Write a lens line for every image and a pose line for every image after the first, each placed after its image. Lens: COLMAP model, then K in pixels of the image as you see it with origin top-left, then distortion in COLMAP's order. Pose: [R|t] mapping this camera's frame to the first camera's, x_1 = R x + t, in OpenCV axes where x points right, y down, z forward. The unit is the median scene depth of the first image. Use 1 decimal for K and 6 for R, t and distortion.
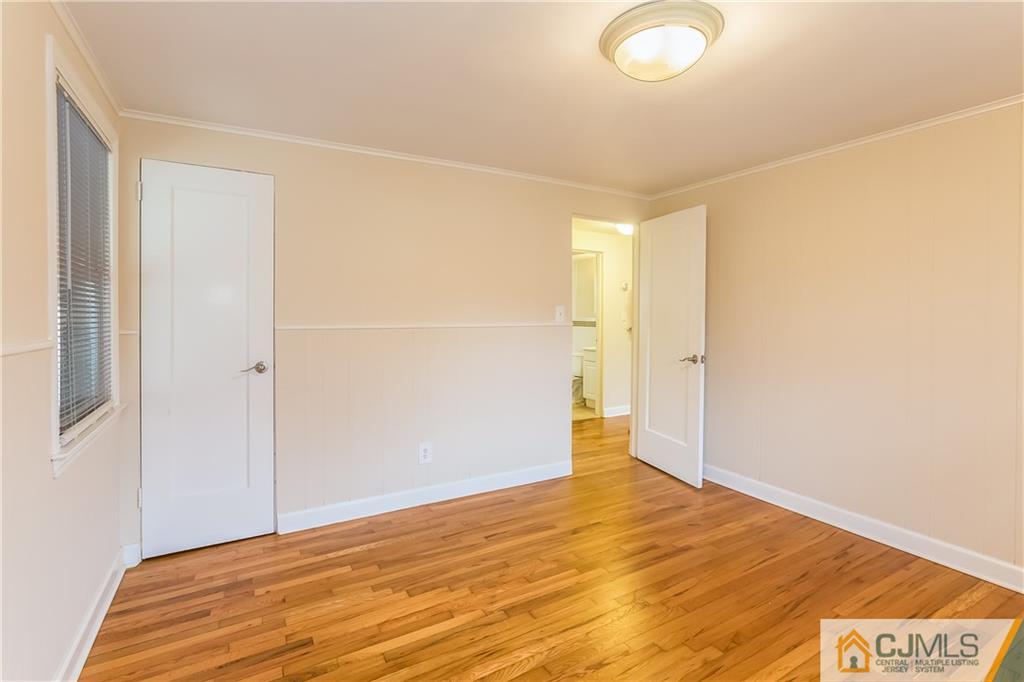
lens RADIAL K [[471.2, 0, 505.8], [0, 471.2, 326.2], [0, 0, 1]] dist [-0.052674, 0.024509]
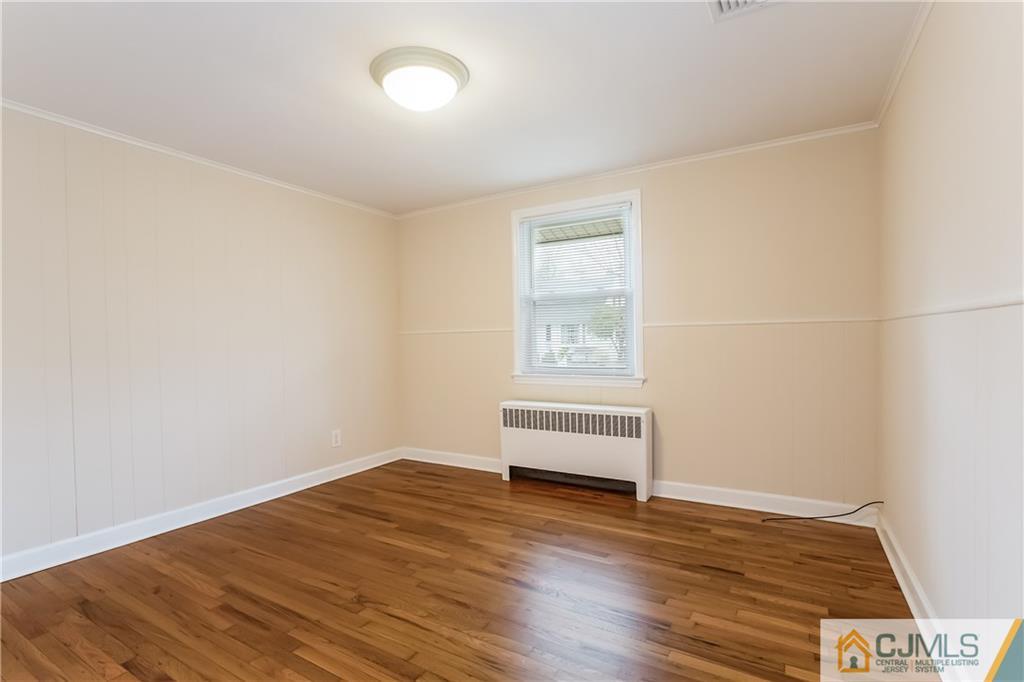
lens RADIAL K [[486.7, 0, 500.1], [0, 486.7, 331.7], [0, 0, 1]] dist [-0.054560, 0.026503]
pose [[-0.484332, 0.021701, 0.874615, -0.693555], [0.041554, 0.999135, -0.001780, 0.046716], [-0.873897, 0.035482, -0.484814, 1.120712]]
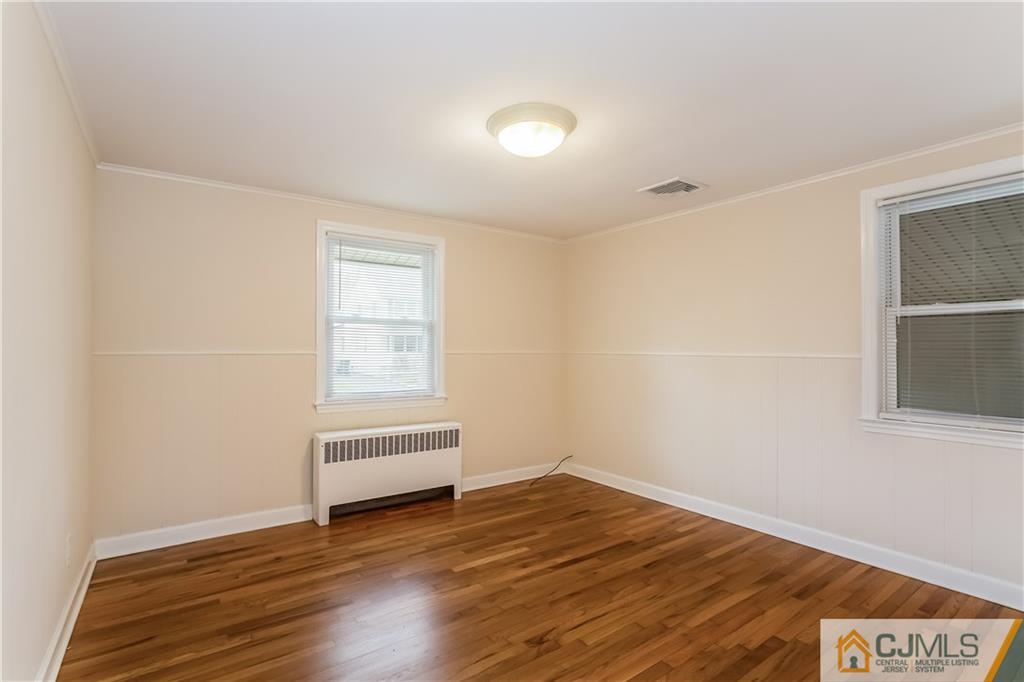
lens RADIAL K [[471.2, 0, 505.8], [0, 471.2, 326.2], [0, 0, 1]] dist [-0.052674, 0.024509]
pose [[-0.995654, -0.009047, -0.092686, 0.410256], [-0.007041, 0.999734, -0.021943, -0.021089], [0.092860, -0.021195, -0.995454, 1.804553]]
